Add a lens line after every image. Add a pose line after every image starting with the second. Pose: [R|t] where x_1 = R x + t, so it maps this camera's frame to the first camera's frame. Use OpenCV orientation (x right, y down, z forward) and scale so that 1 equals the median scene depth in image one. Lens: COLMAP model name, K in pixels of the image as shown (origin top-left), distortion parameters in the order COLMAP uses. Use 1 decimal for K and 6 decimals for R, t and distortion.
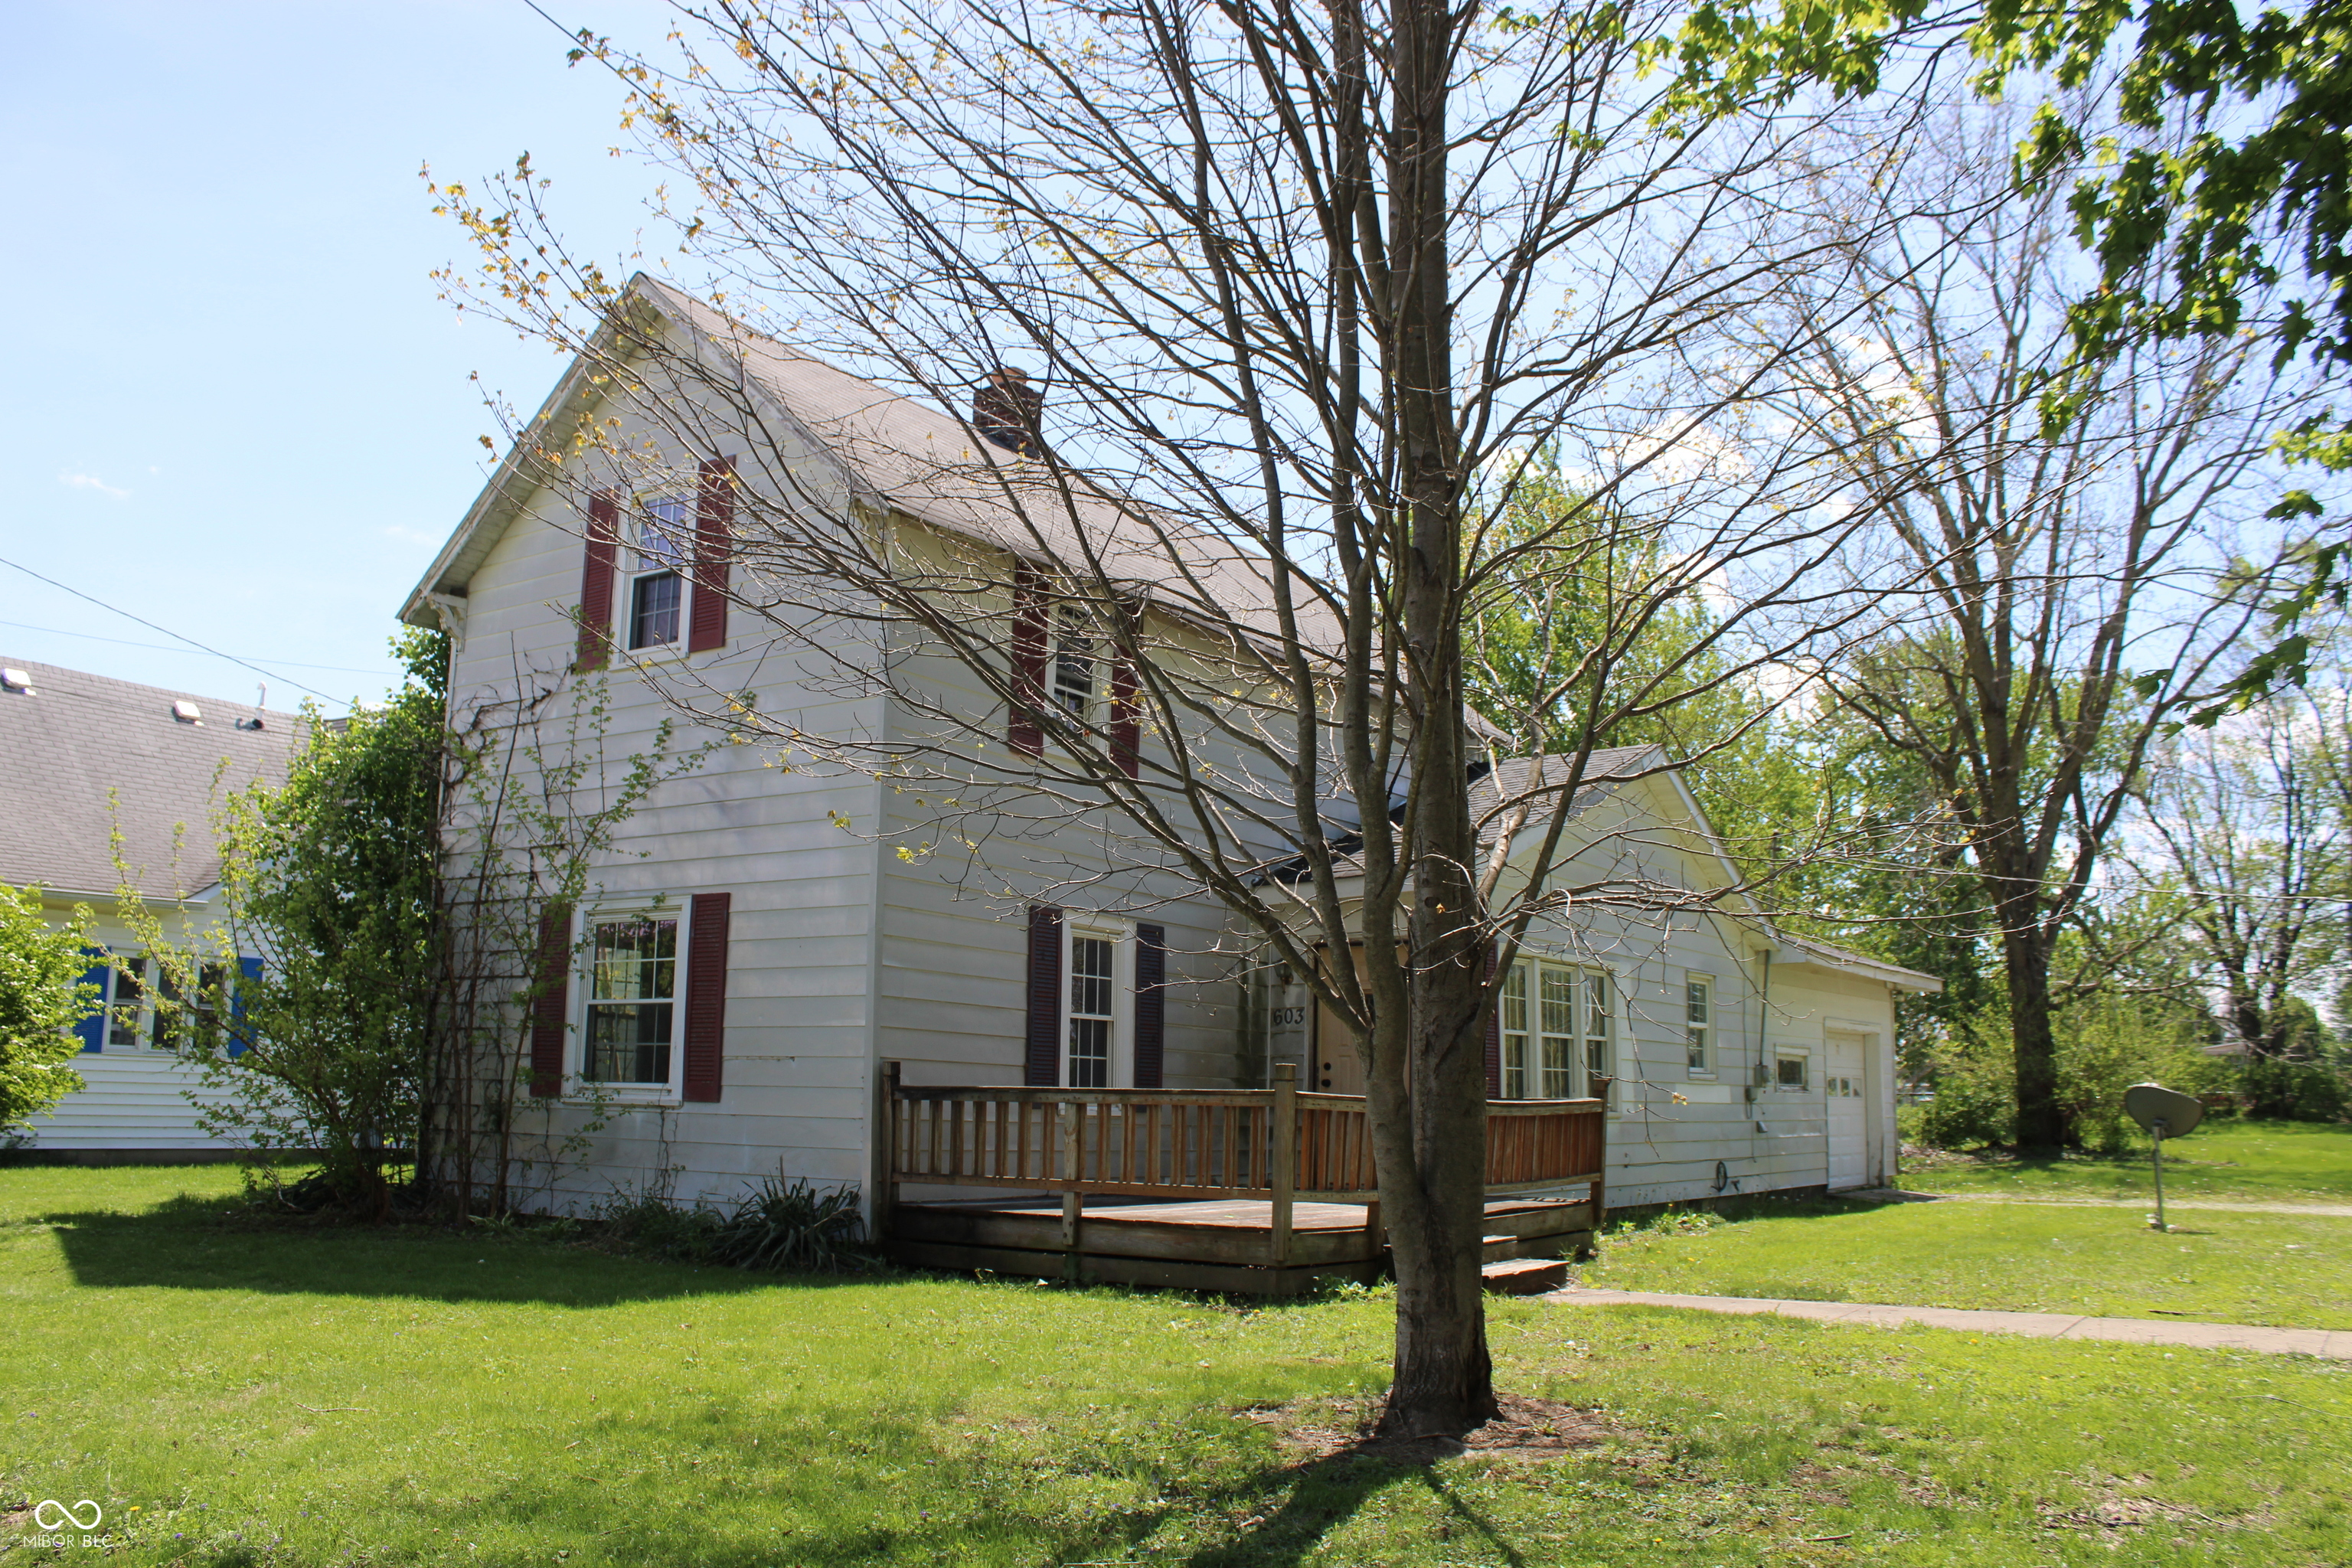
lens RADIAL K [[1916.2, 0, 1176.0], [0, 1916.2, 784.0], [0, 0, 1]] dist [-0.000314, -0.000323]
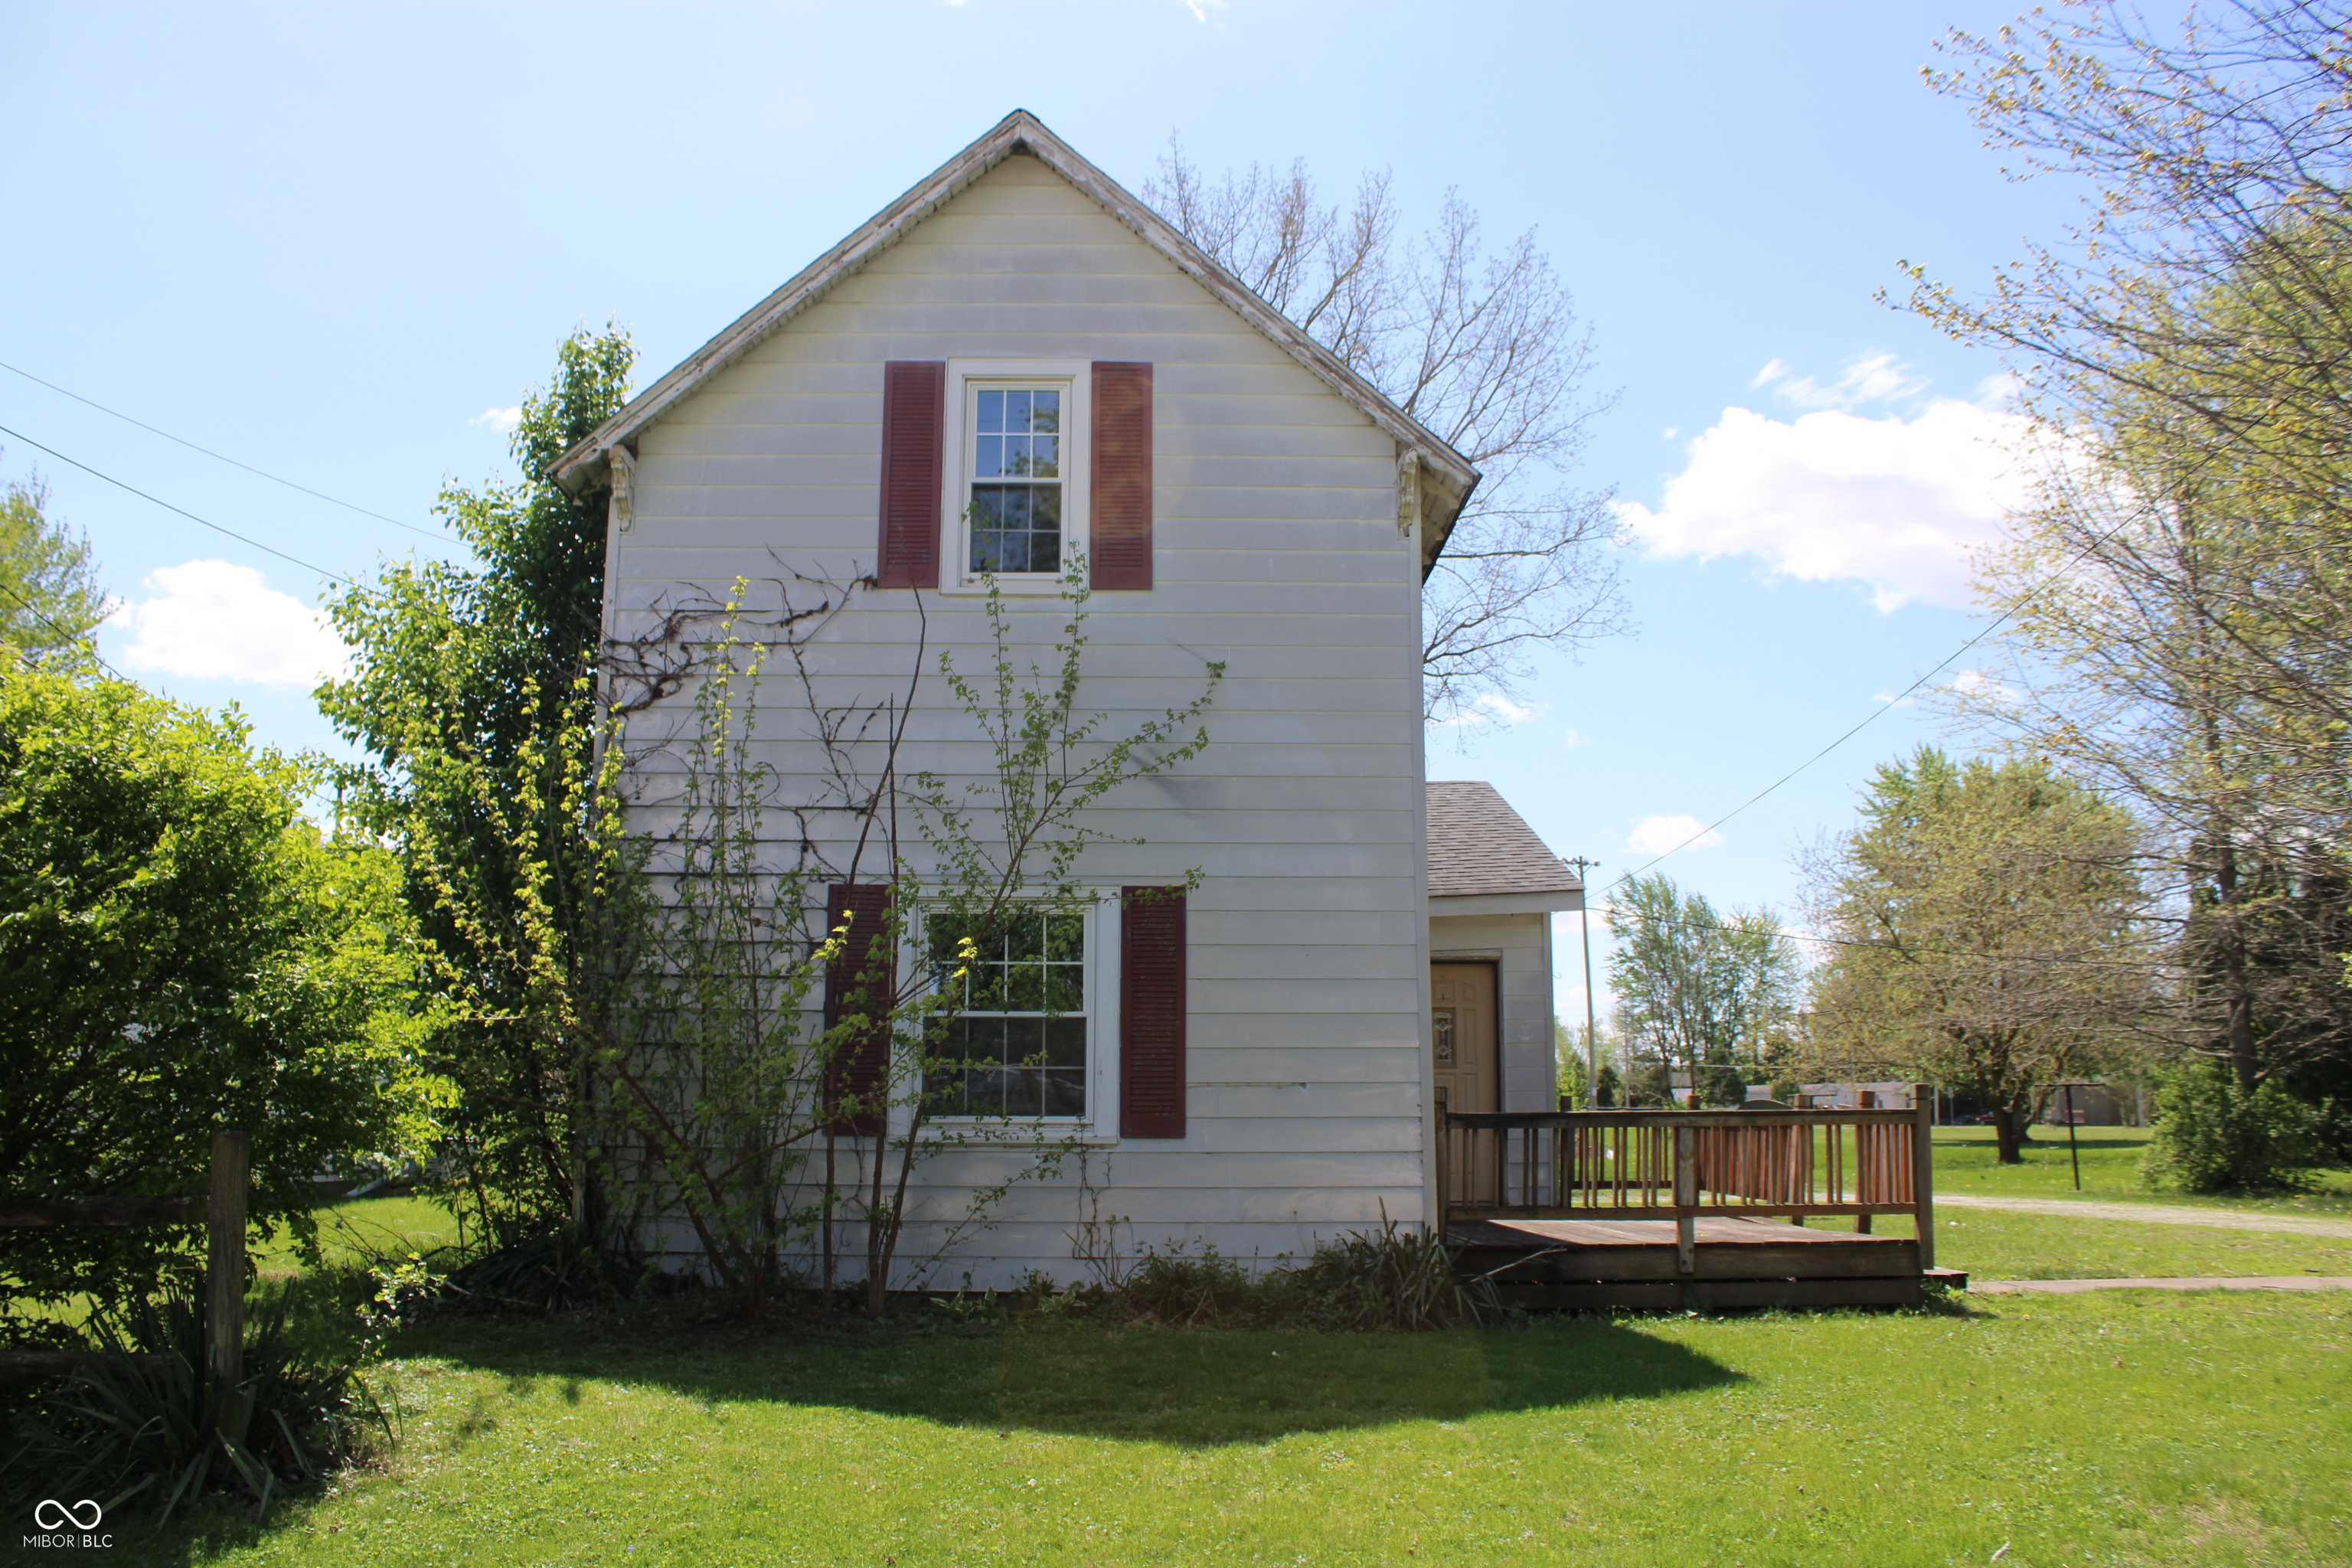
lens RADIAL K [[1916.2, 0, 1176.0], [0, 1916.2, 784.0], [0, 0, 1]] dist [-0.000314, -0.000323]
pose [[0.795443, 0.081930, 0.600465, -0.732366], [-0.082493, 0.996235, -0.026651, 0.034273], [-0.600388, -0.028335, 0.799207, 0.331474]]
